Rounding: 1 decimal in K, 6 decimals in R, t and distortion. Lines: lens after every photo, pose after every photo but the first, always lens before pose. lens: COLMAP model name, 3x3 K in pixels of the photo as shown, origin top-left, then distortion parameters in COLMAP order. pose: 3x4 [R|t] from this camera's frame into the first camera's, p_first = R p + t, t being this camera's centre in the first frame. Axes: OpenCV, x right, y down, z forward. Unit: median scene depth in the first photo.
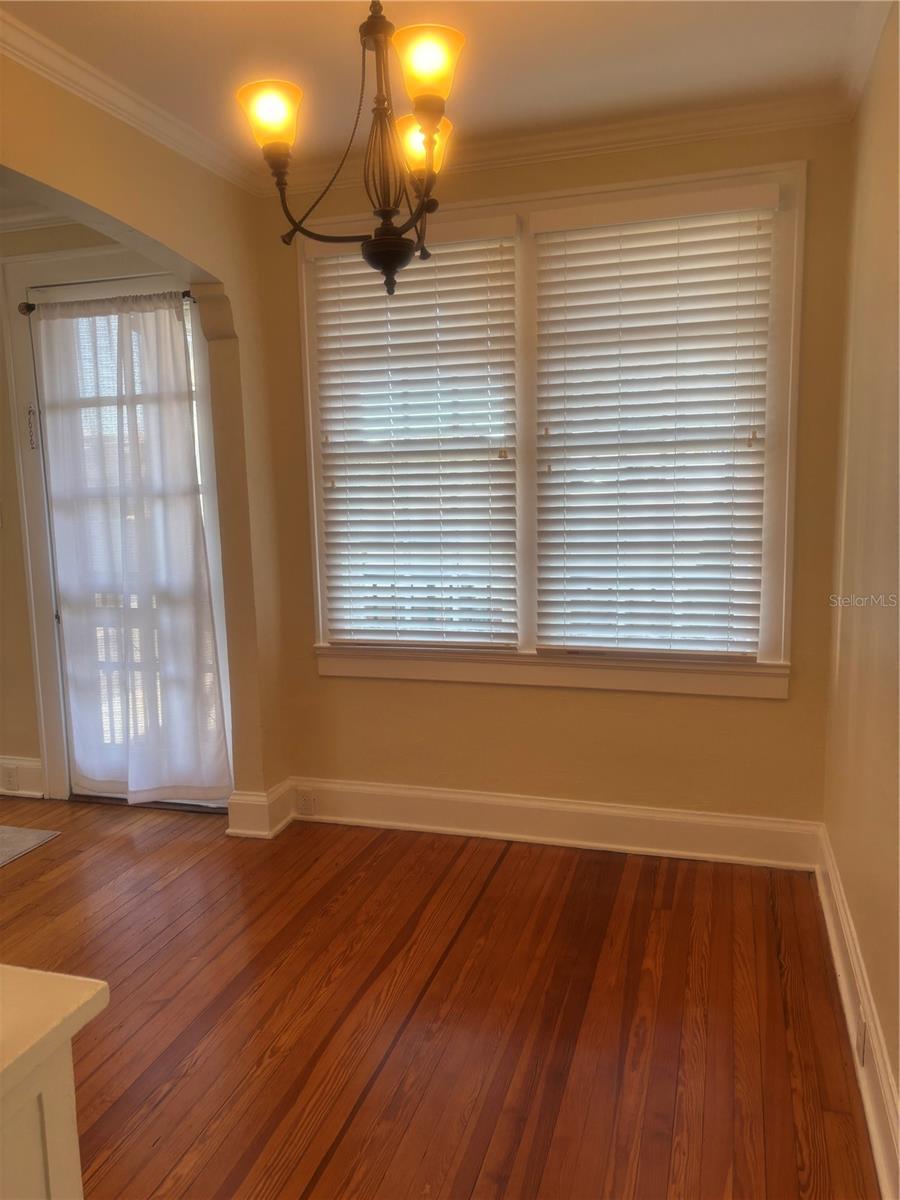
lens RADIAL K [[903.7, 0, 451.9], [0, 903.7, 608.2], [0, 0, 1]] dist [-0.007833, -0.004900]
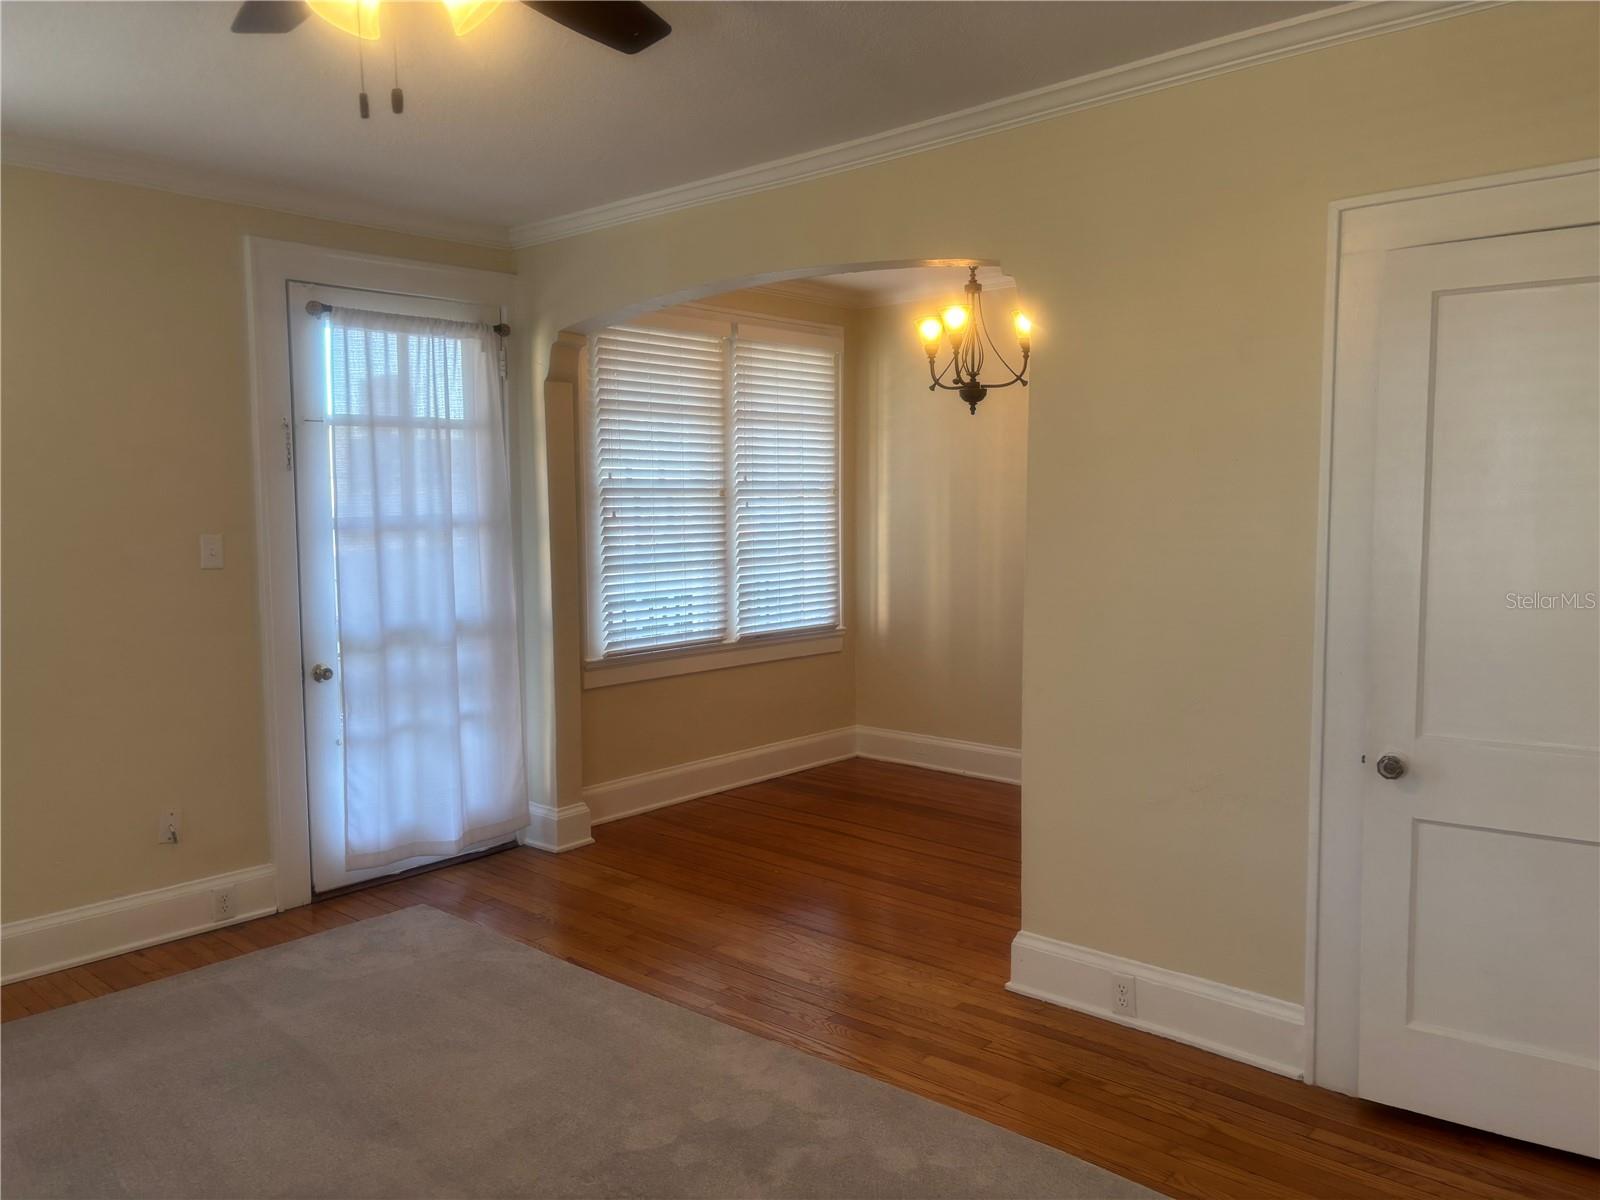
lens RADIAL K [[1205.0, 0, 797.9], [0, 1205.0, 602.7], [0, 0, 1]] dist [-0.007833, -0.004900]
pose [[0.424173, -0.055156, 0.903900, -1.433029], [0.133861, 0.990997, -0.002346, 0.009327], [-0.895633, 0.121992, 0.427737, 0.142505]]
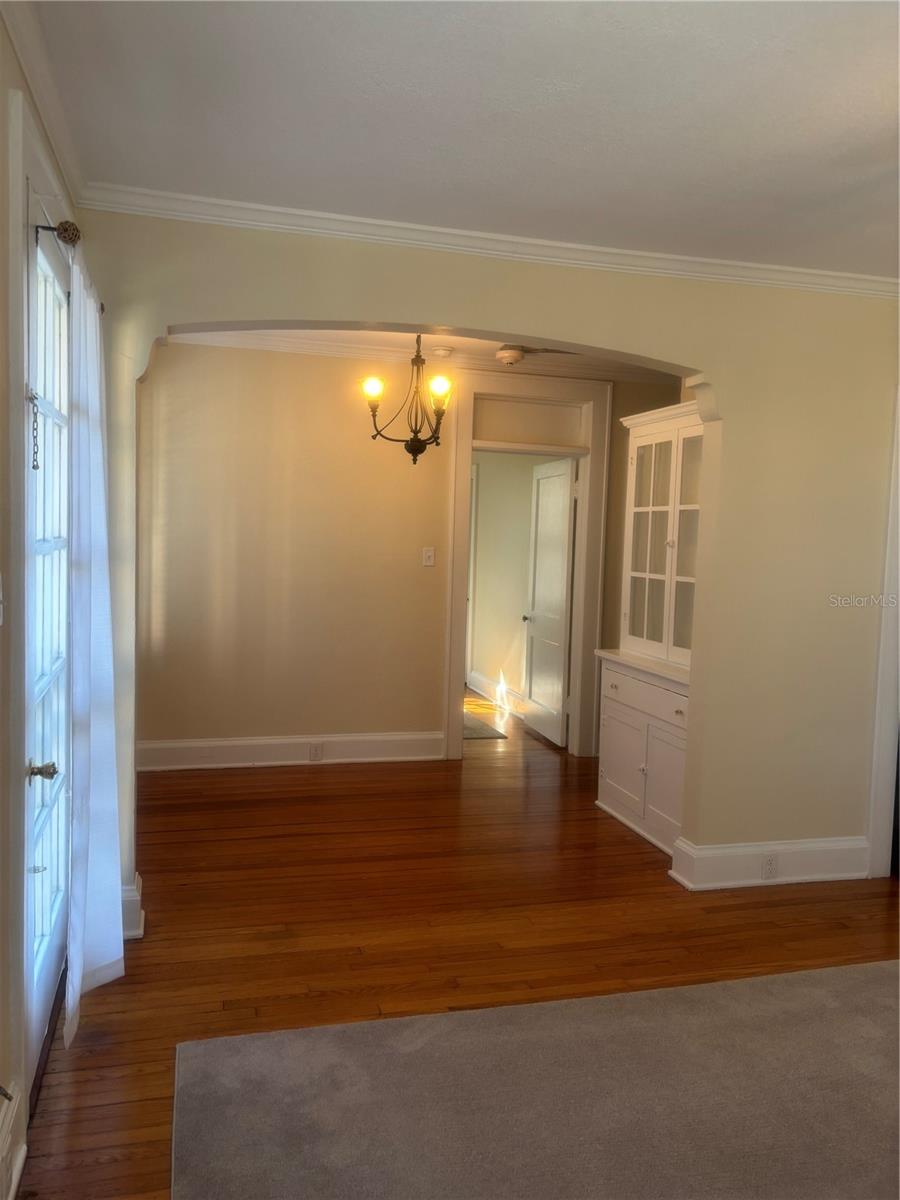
lens RADIAL K [[911.2, 0, 450.0], [0, 911.2, 600.0], [0, 0, 1]] dist [0.074862, -0.087530]
pose [[-0.539449, -0.050276, 0.840516, -1.198556], [0.106845, 0.986060, 0.127555, -0.156818], [-0.835212, 0.158614, -0.526557, 1.234181]]
